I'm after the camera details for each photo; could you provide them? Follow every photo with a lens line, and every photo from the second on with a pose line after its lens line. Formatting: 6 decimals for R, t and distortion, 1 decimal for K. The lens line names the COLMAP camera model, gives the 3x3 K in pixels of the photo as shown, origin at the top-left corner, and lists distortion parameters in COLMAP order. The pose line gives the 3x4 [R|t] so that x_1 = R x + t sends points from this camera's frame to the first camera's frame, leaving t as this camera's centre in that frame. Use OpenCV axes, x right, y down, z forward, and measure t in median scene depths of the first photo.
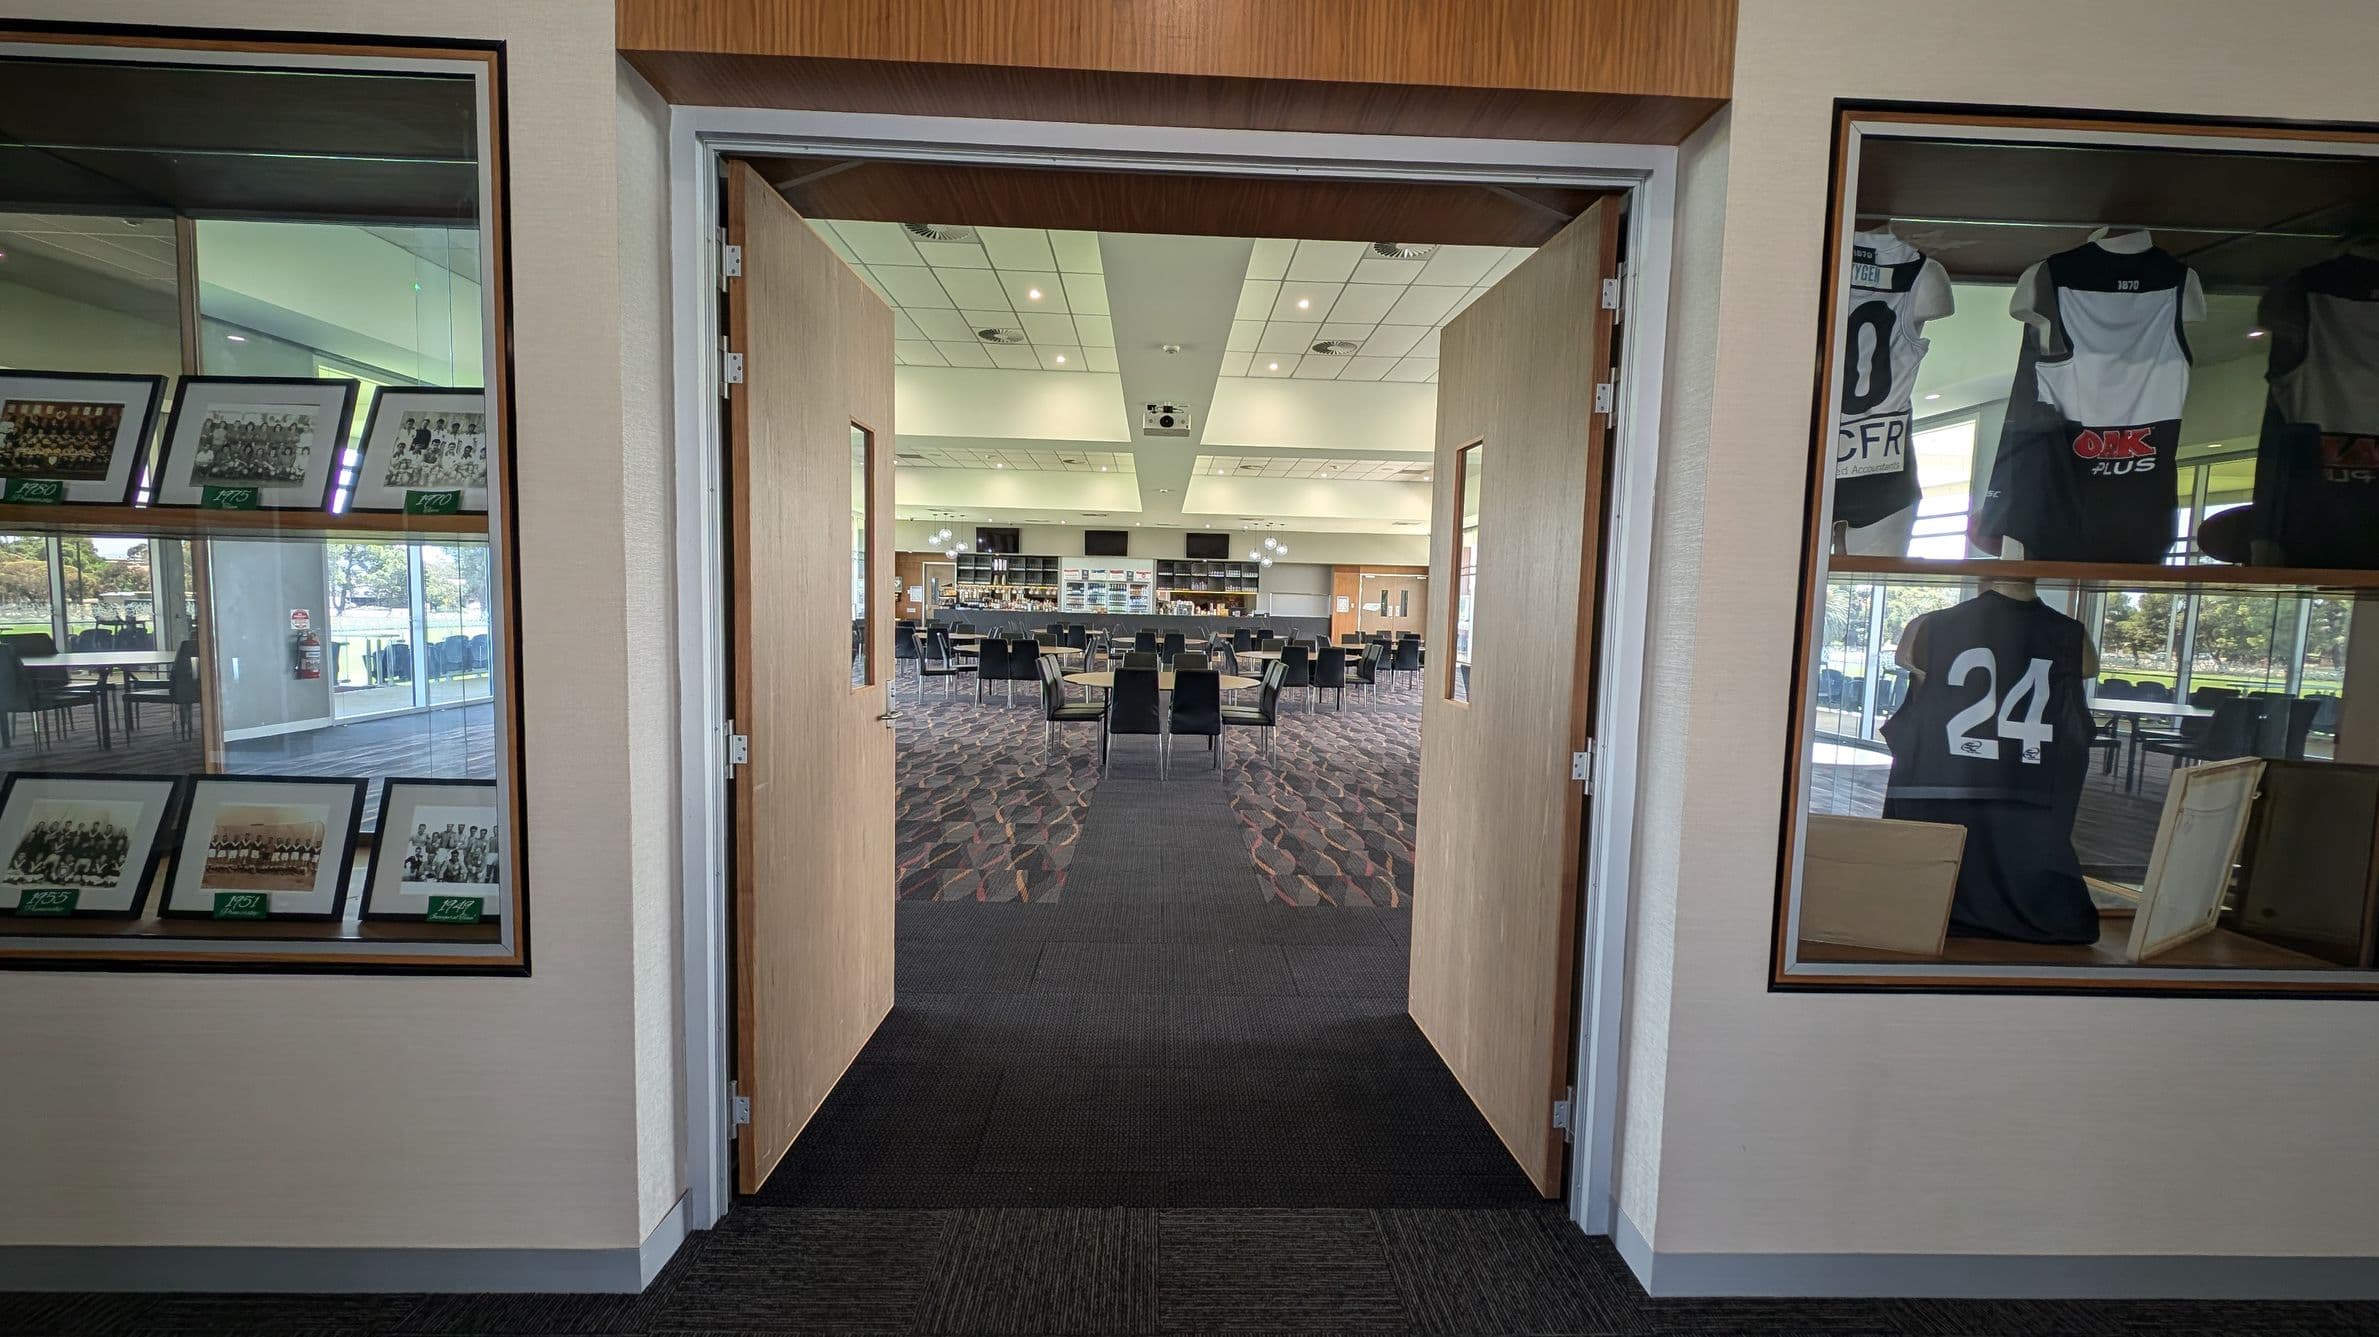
lens RADIAL K [[892.5, 0, 1181.6], [0, 892.5, 670.5], [0, 0, 1]] dist [0.000126, 0.000256]
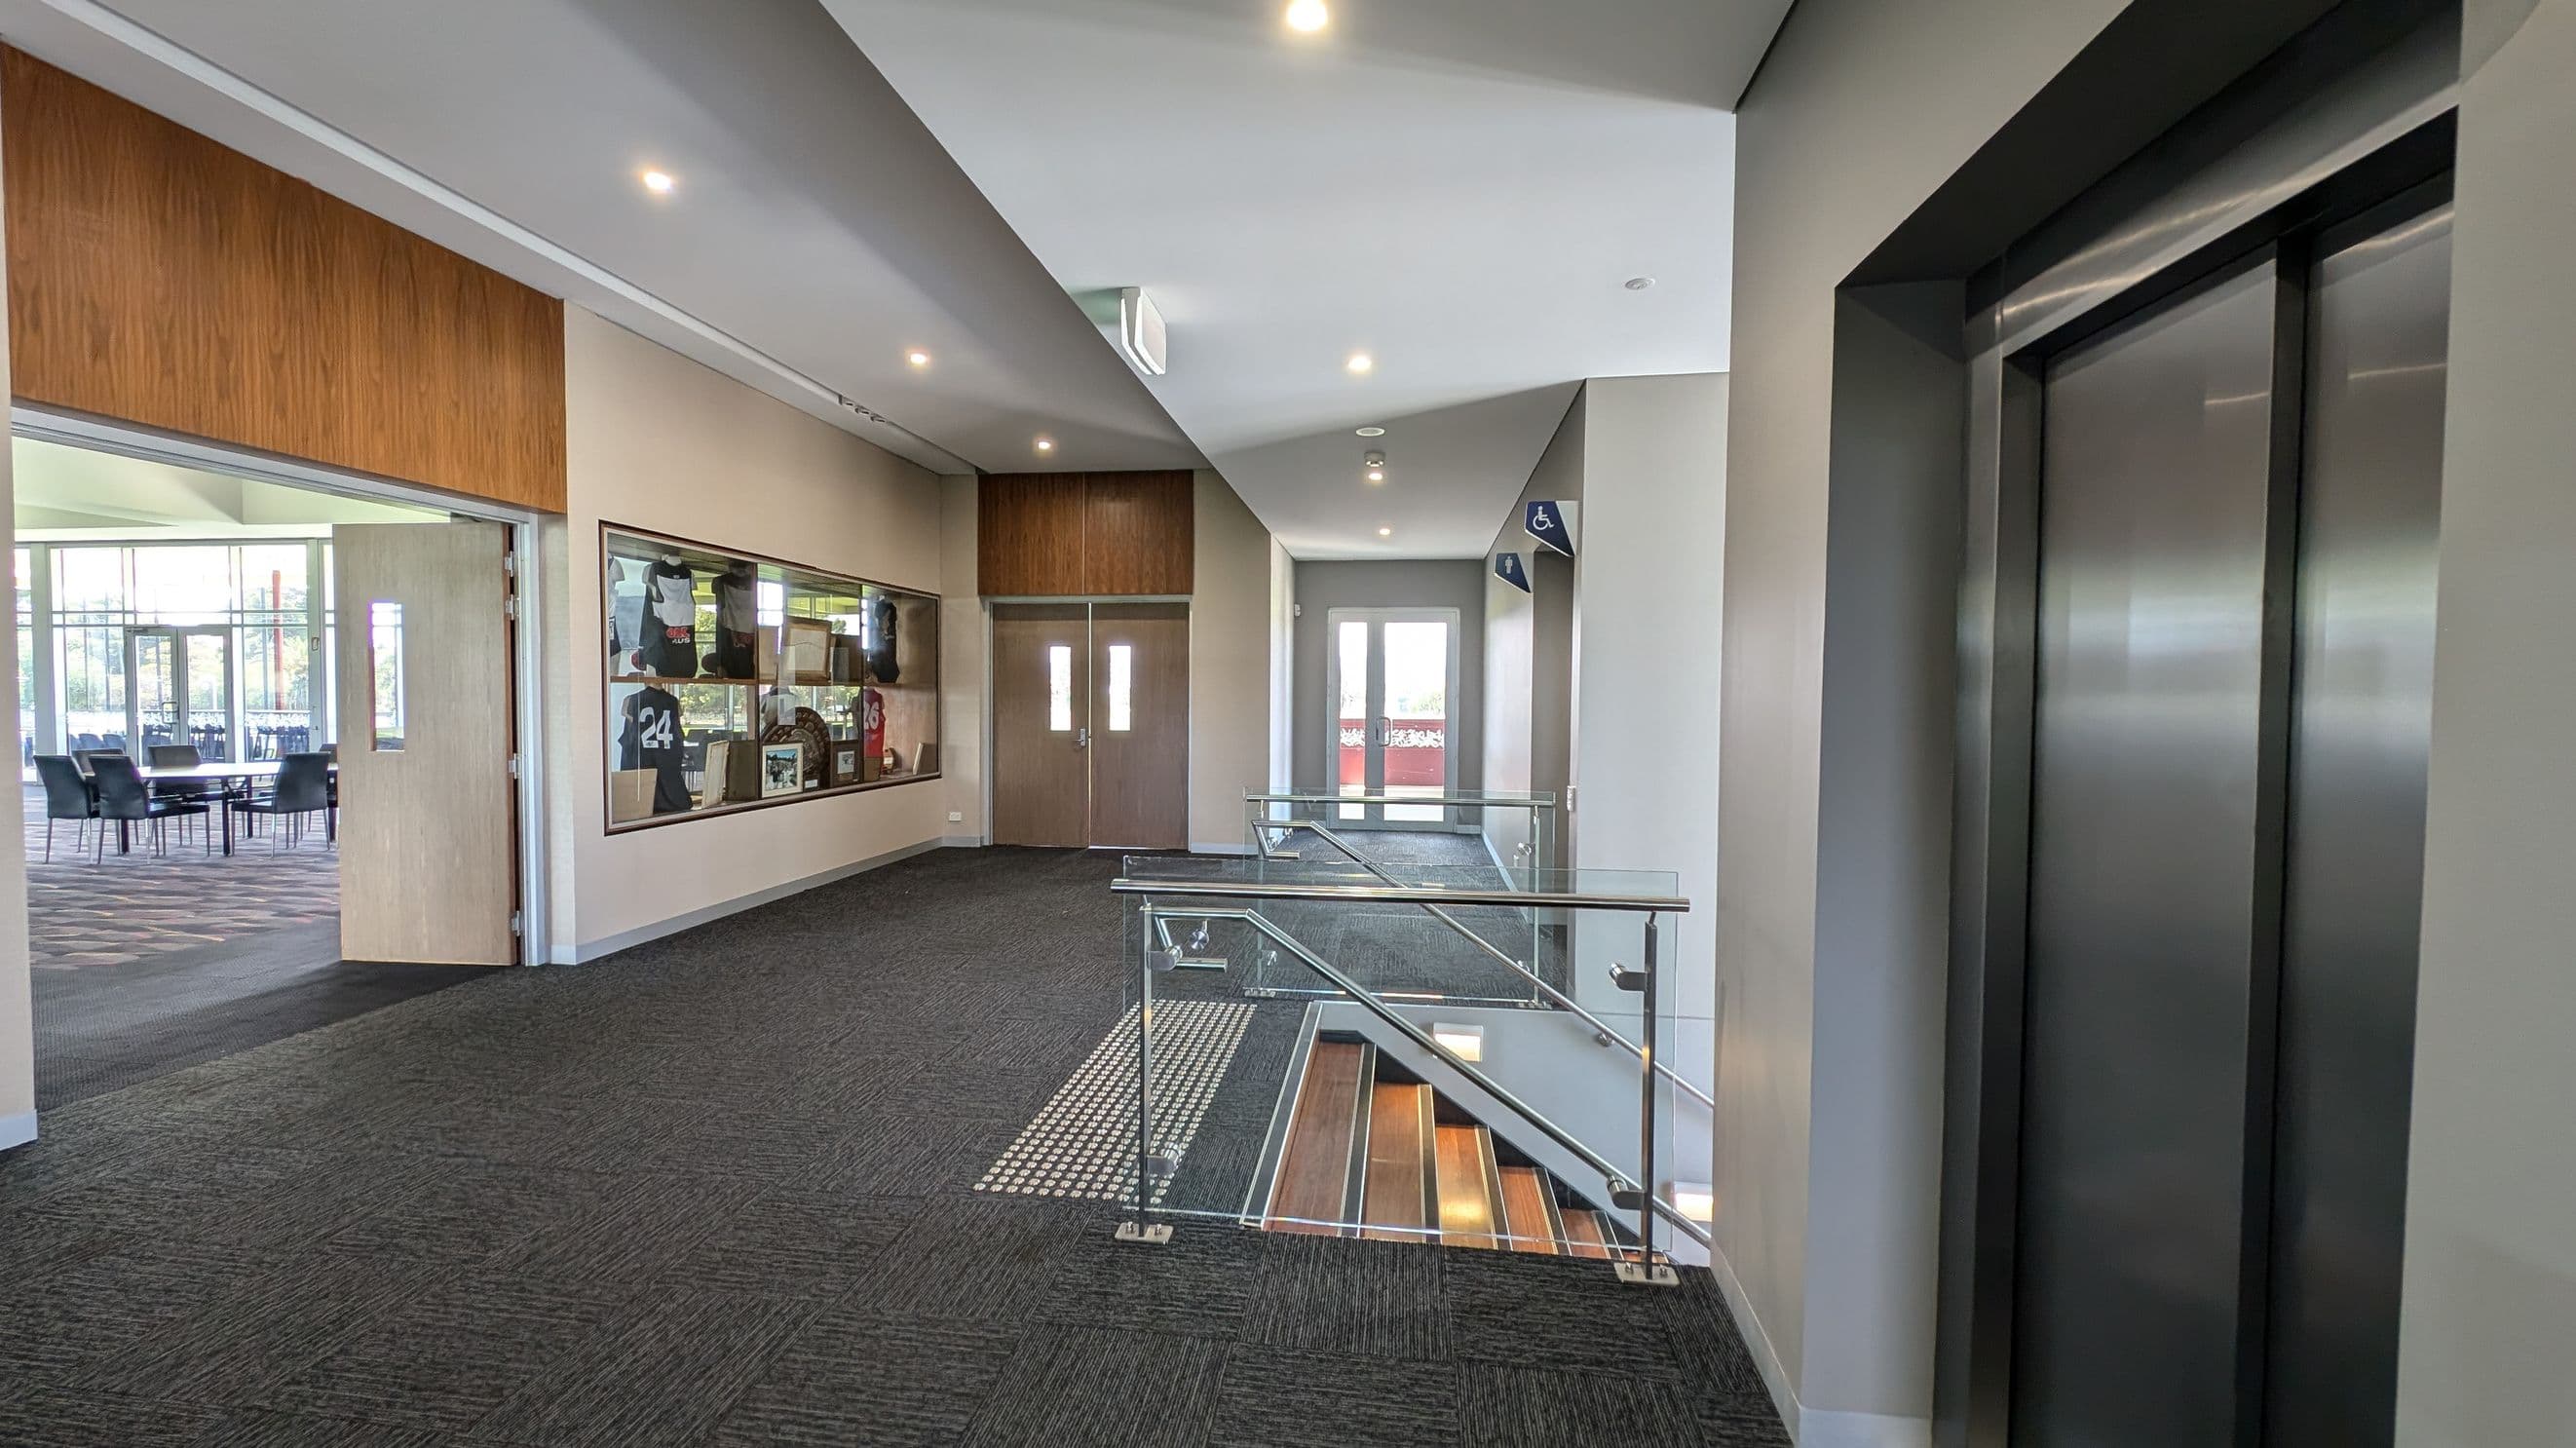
lens RADIAL K [[966.5, 0, 1279.5], [0, 966.5, 726.1], [0, 0, 1]] dist [0.000126, 0.000256]
pose [[0.161615, -0.053788, 0.985387, -1.669645], [0.078832, 0.996026, 0.041439, 0.060255], [-0.983700, 0.070983, 0.165213, -1.347440]]
